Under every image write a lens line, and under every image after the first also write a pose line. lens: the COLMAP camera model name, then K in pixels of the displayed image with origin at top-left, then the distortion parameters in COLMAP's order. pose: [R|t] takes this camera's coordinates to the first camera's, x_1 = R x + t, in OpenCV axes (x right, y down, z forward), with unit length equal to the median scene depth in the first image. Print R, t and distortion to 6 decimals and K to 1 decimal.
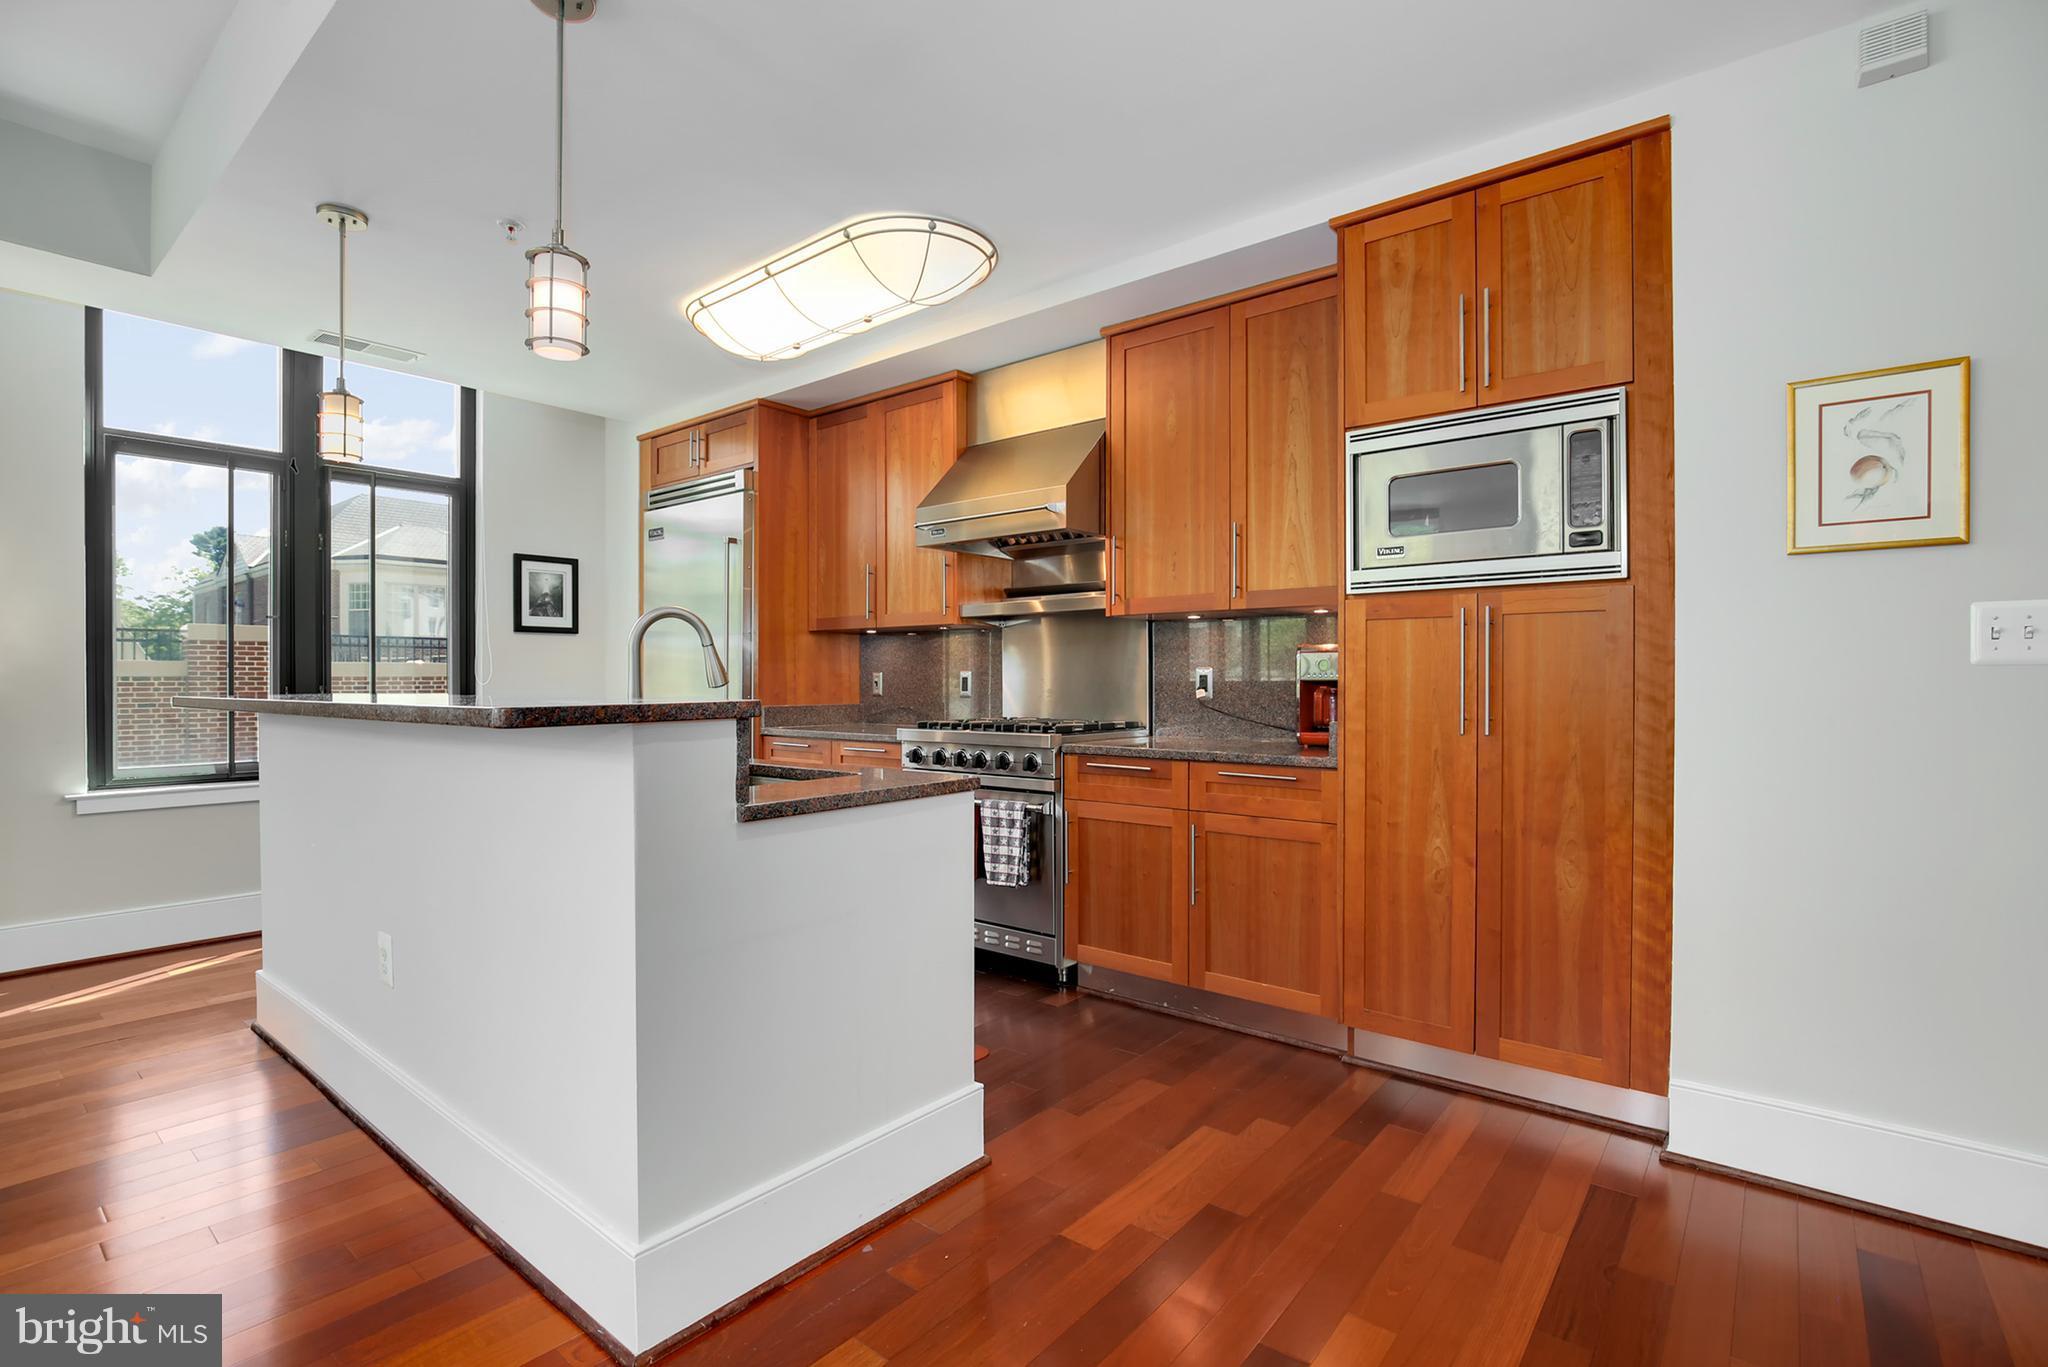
lens RADIAL K [[941.5, 0, 1023.9], [0, 941.5, 688.4], [0, 0, 1]] dist [-0.028245, 0.006665]
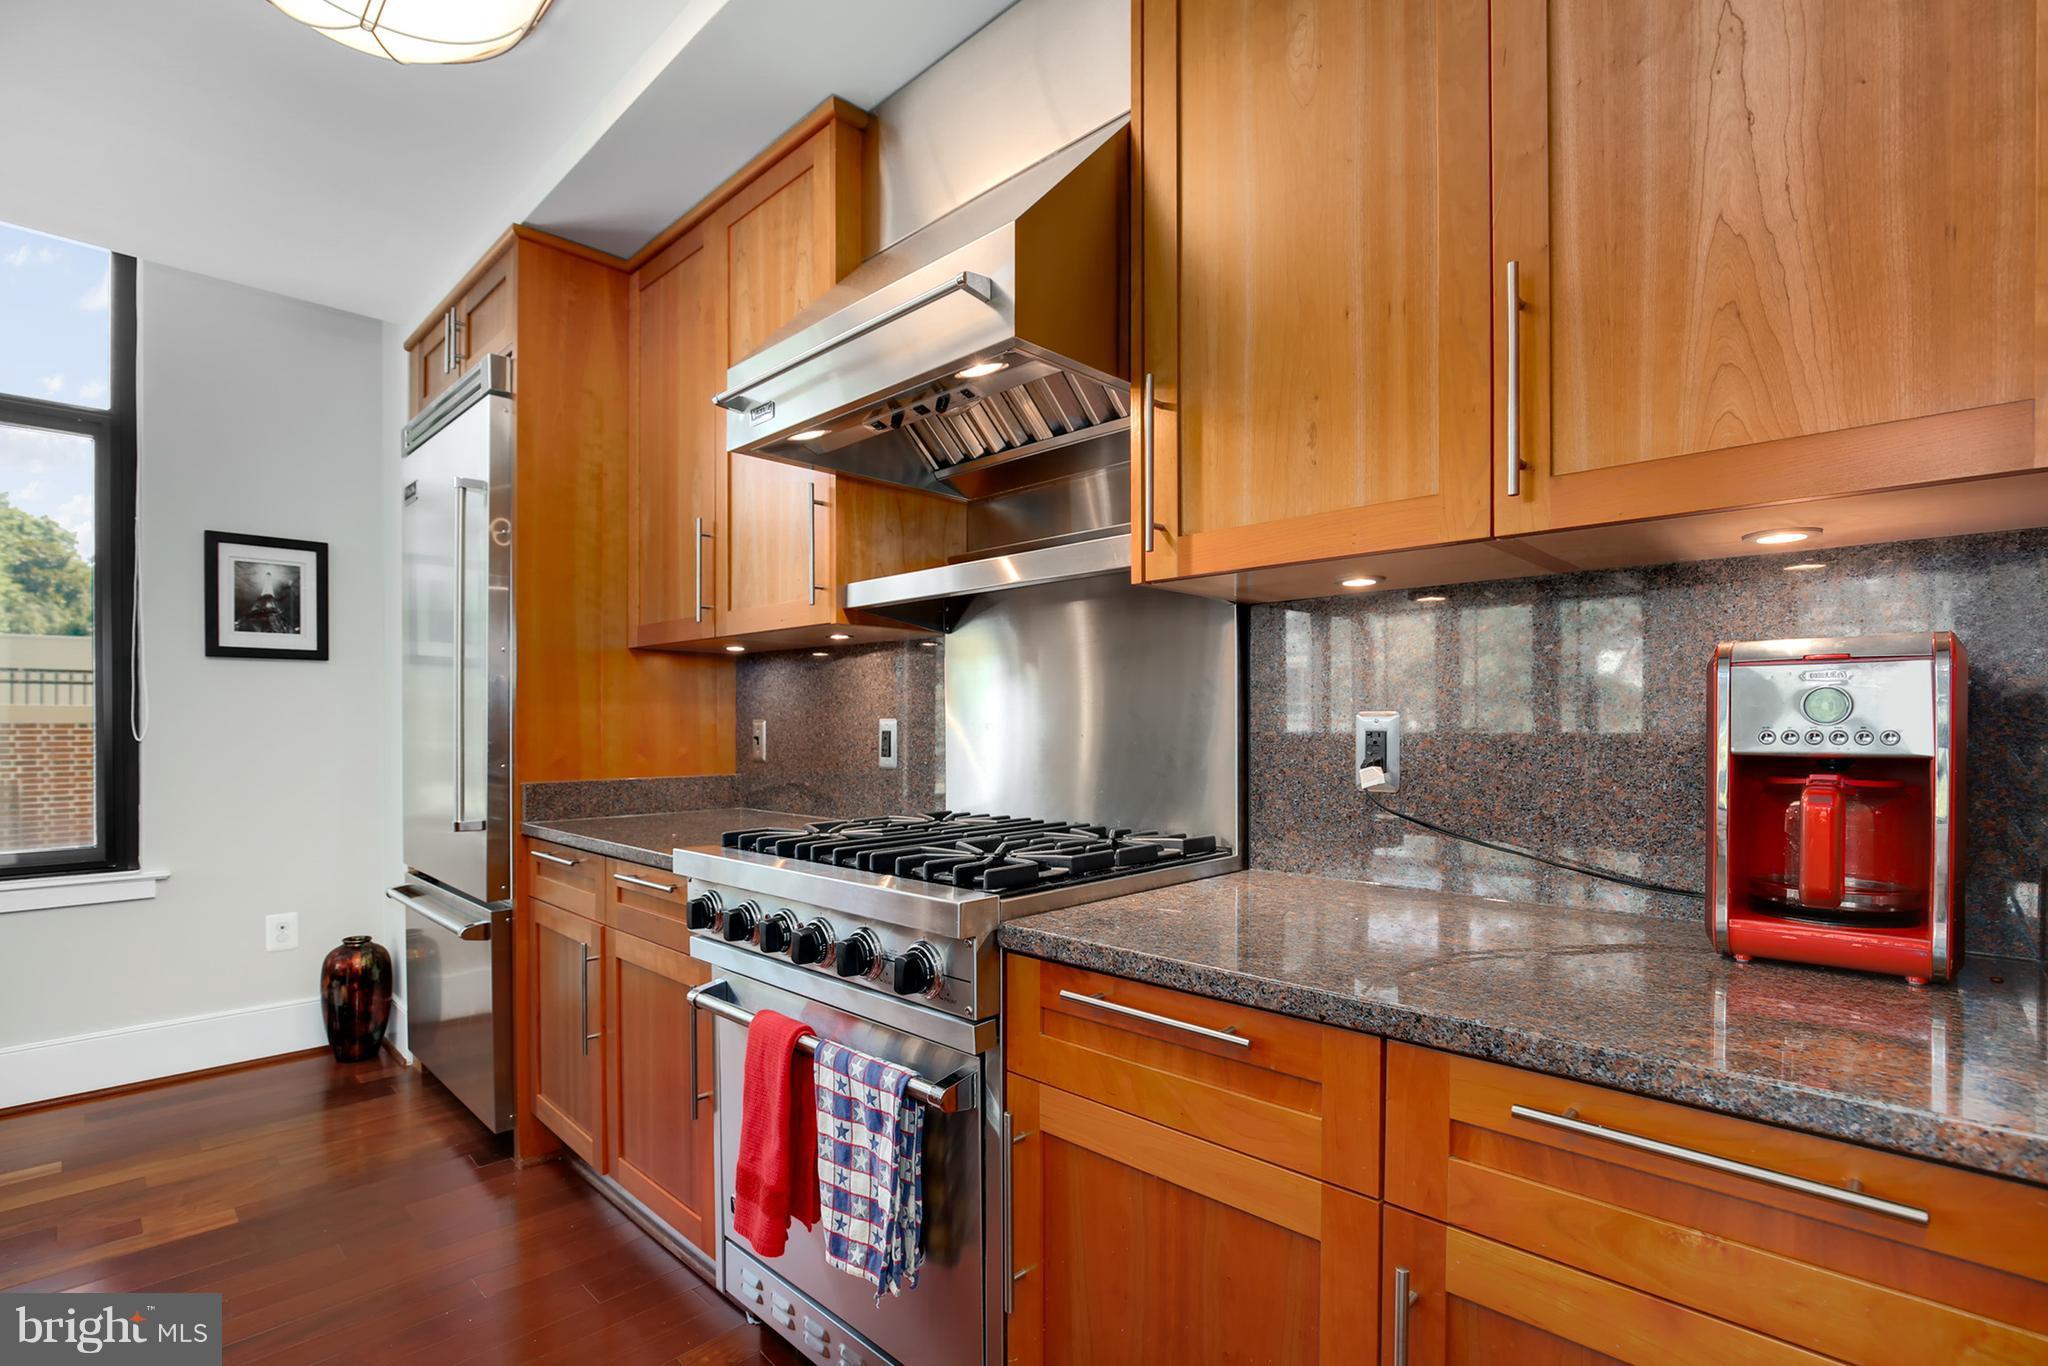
lens RADIAL K [[941.5, 0, 1030.2], [0, 941.5, 734.9], [0, 0, 1]] dist [-0.028245, 0.006665]
pose [[0.997038, 0.001397, -0.076892, 0.089412], [-0.001288, 0.999998, 0.001465, -0.015890], [0.076894, -0.001362, 0.997038, 0.713486]]
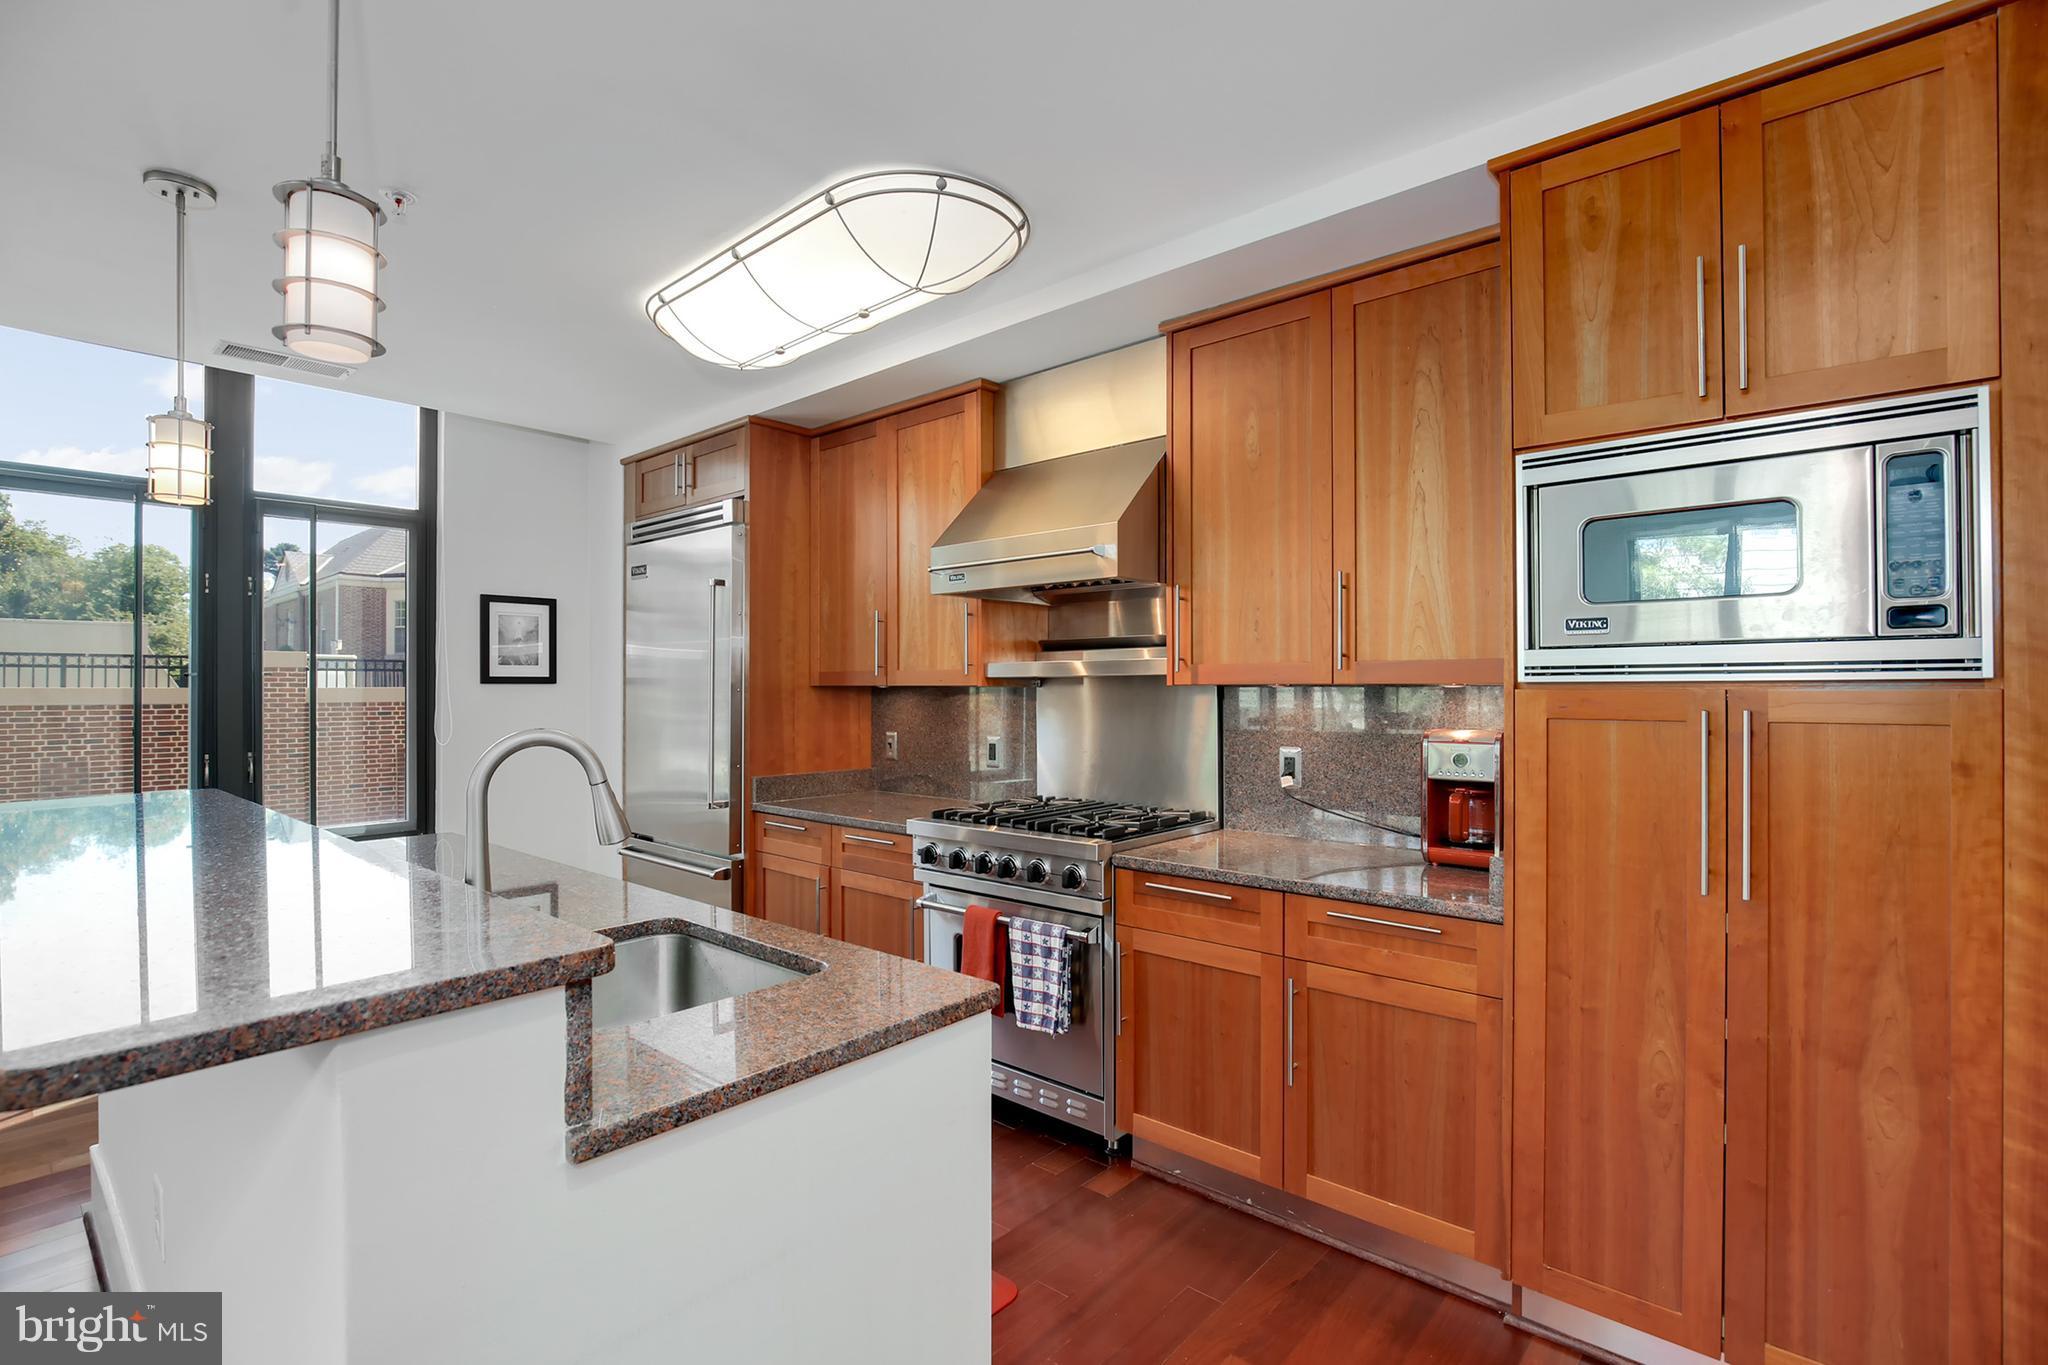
lens RADIAL K [[941.5, 0, 1023.0], [0, 941.5, 687.8], [0, 0, 1]] dist [-0.028245, 0.006665]
pose [[0.999199, -0.000496, -0.040003, -0.002726], [0.000004, 0.999924, -0.012305, -0.077004], [0.040006, 0.012295, 0.999124, 0.244140]]
